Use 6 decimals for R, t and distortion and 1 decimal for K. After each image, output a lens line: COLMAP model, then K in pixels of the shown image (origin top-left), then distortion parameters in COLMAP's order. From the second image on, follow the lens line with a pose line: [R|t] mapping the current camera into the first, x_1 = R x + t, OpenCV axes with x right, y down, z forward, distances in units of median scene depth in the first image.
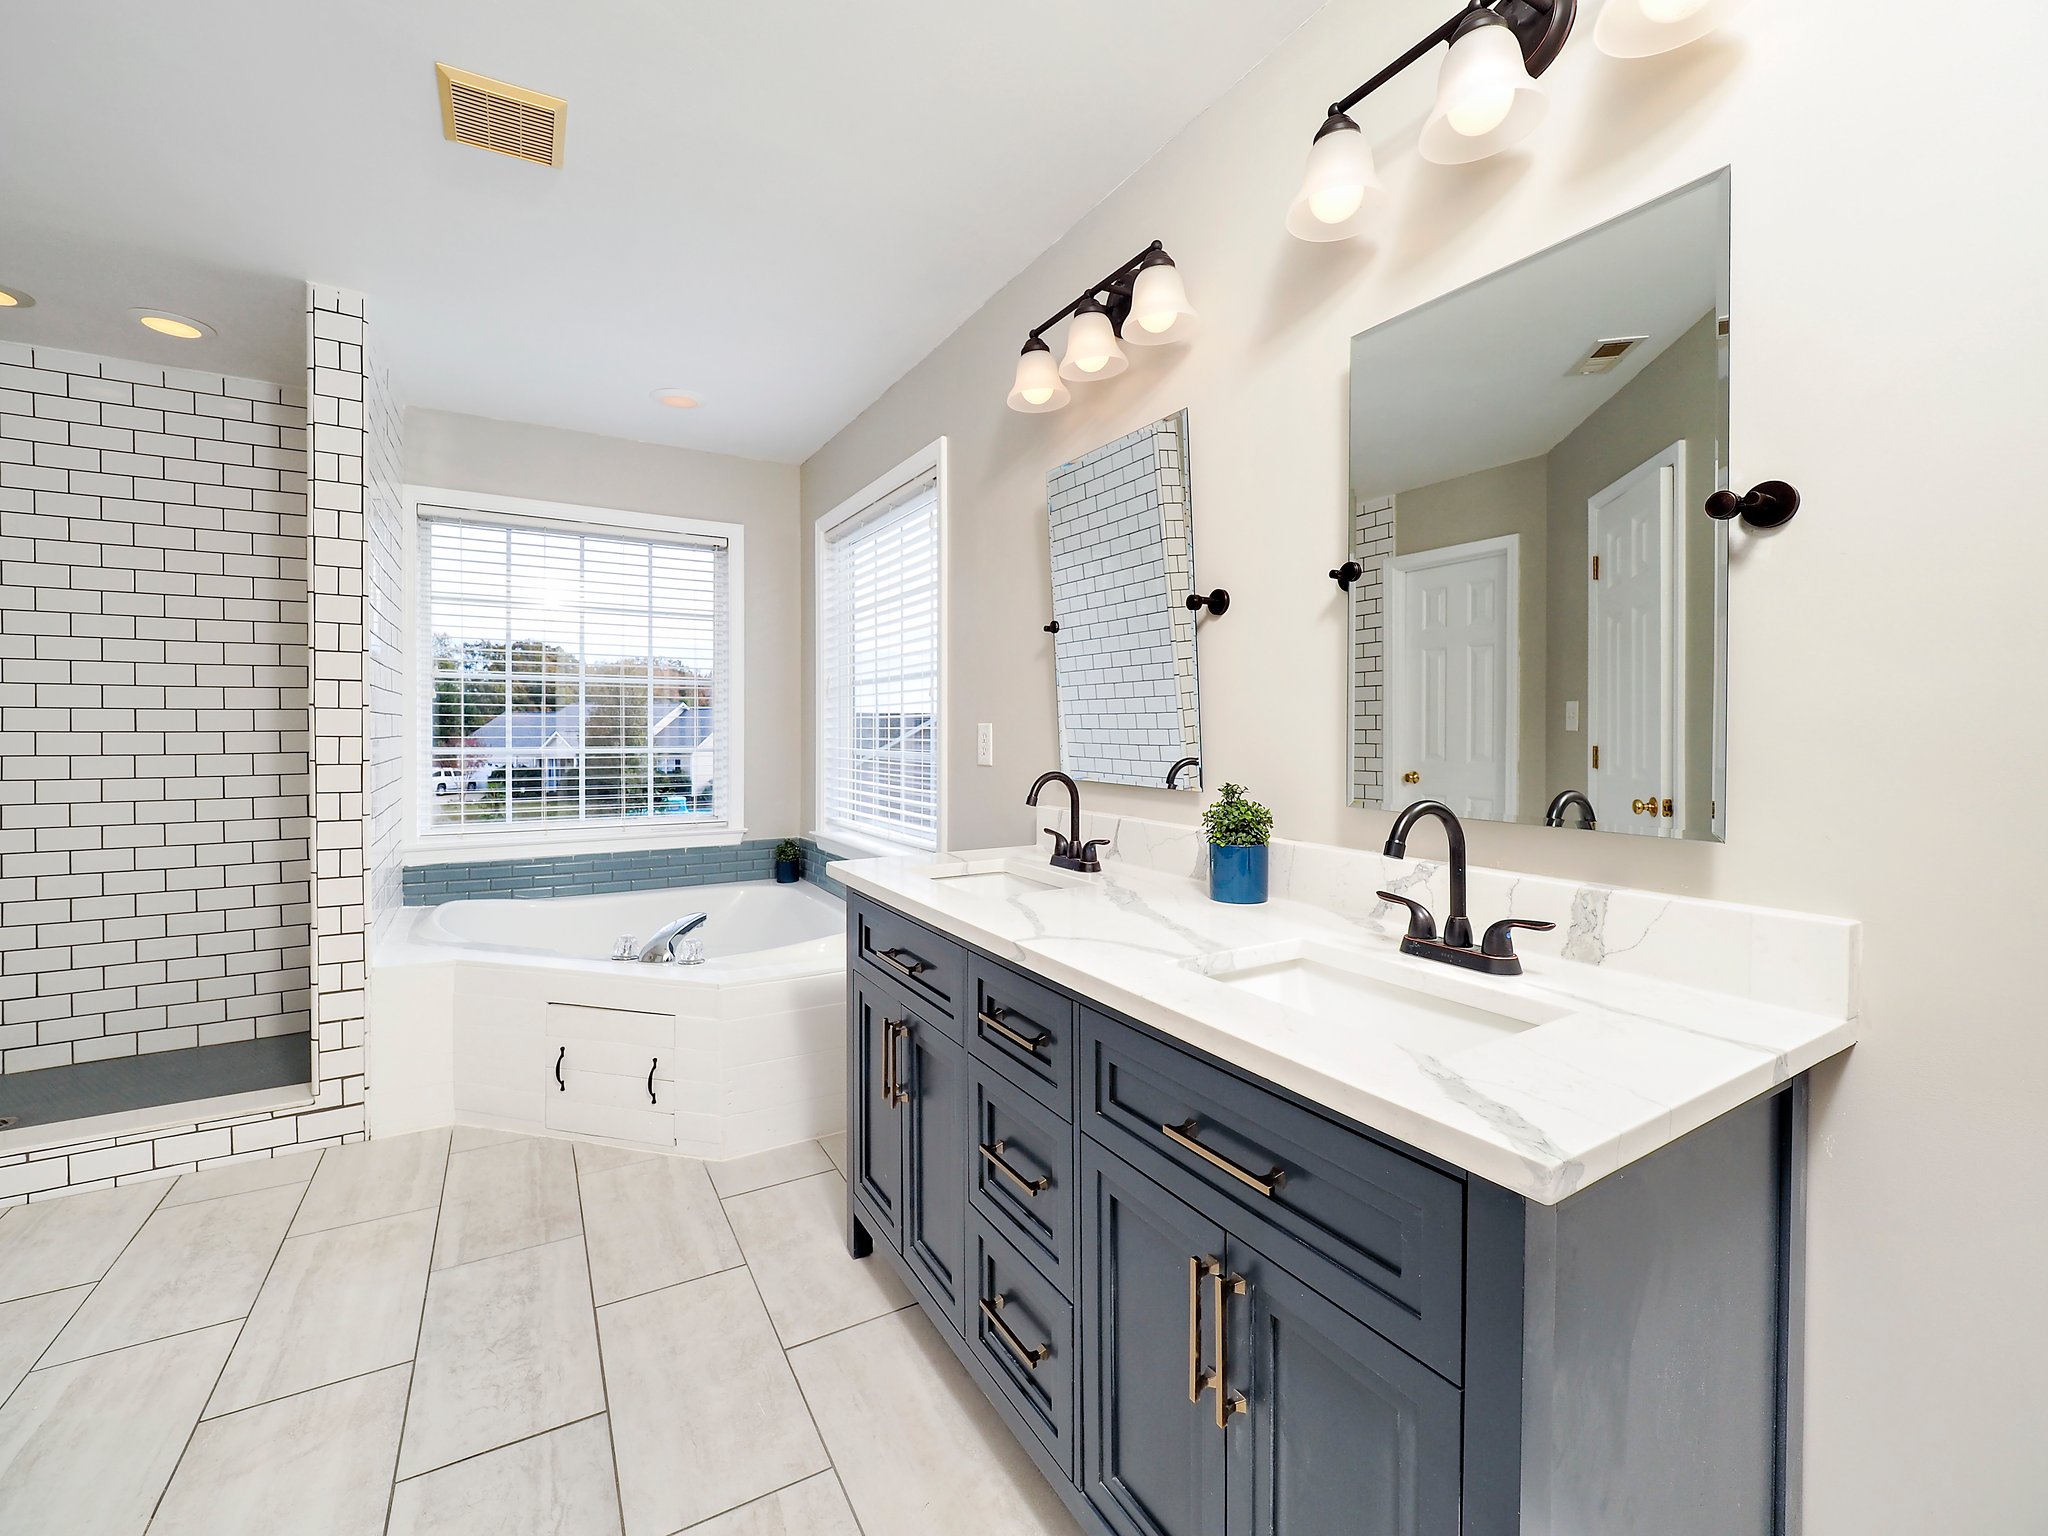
lens RADIAL K [[870.9, 0, 1019.5], [0, 870.9, 739.3], [0, 0, 1]] dist [-0.002412, 0.000097]
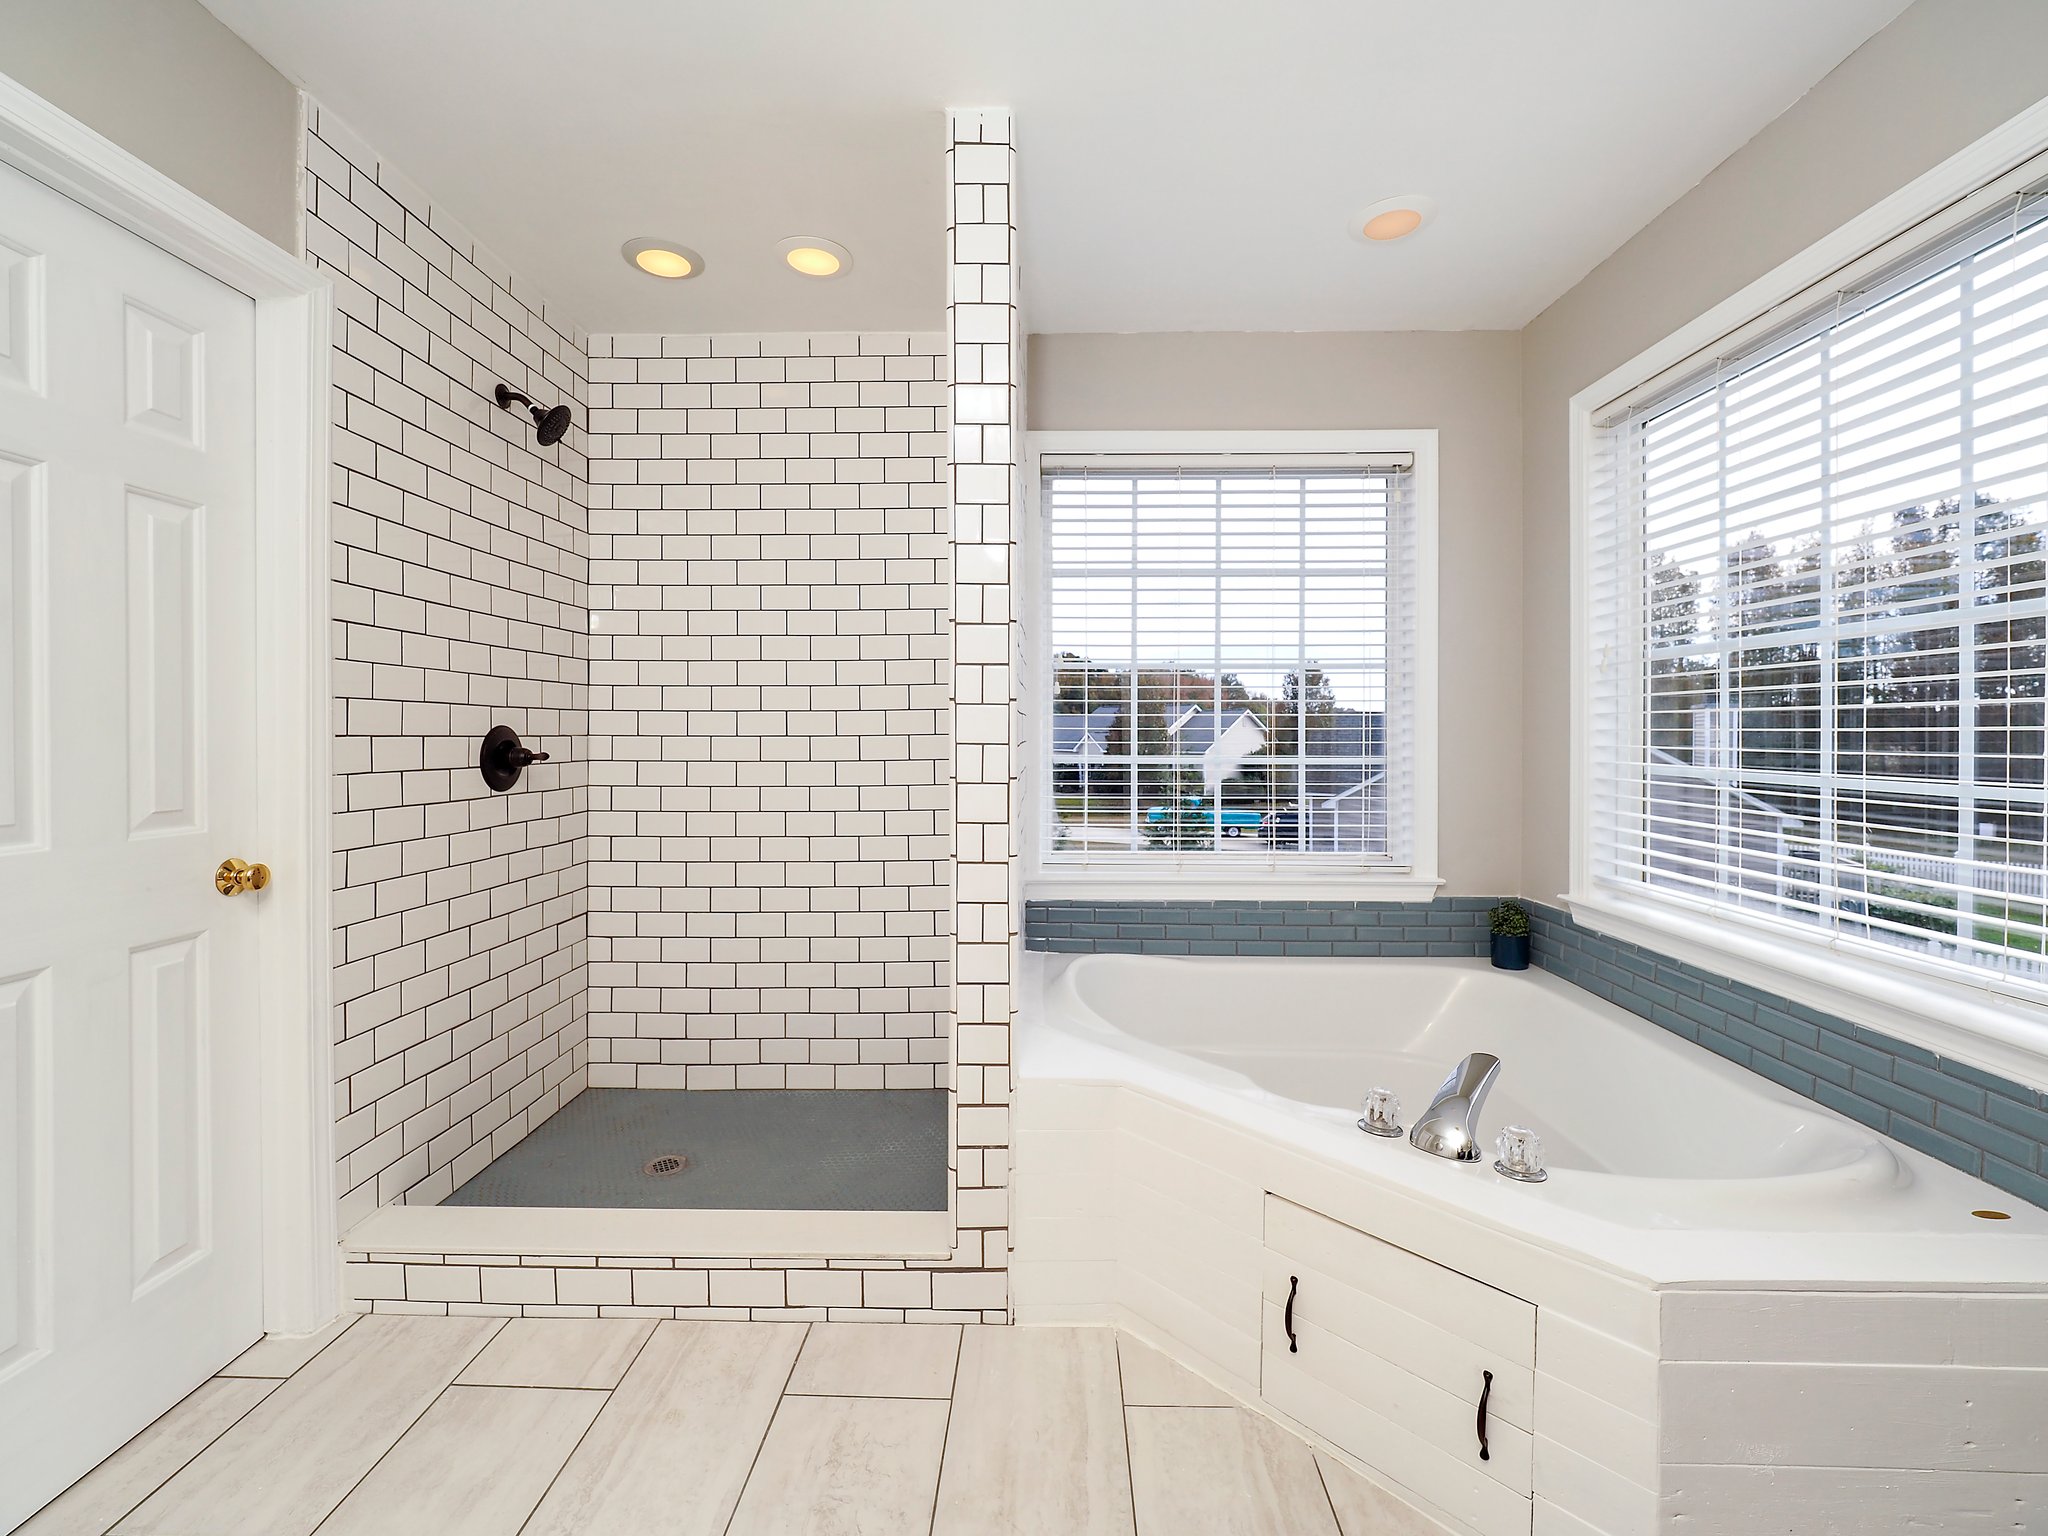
lens RADIAL K [[862.2, 0, 1019.8], [0, 862.2, 747.6], [0, 0, 1]] dist [0.010209, -0.013867]
pose [[0.847901, 0.006106, -0.530120, -0.276460], [-0.004415, 0.999980, 0.004455, -0.000907], [0.530136, -0.001437, 0.847911, 0.304480]]
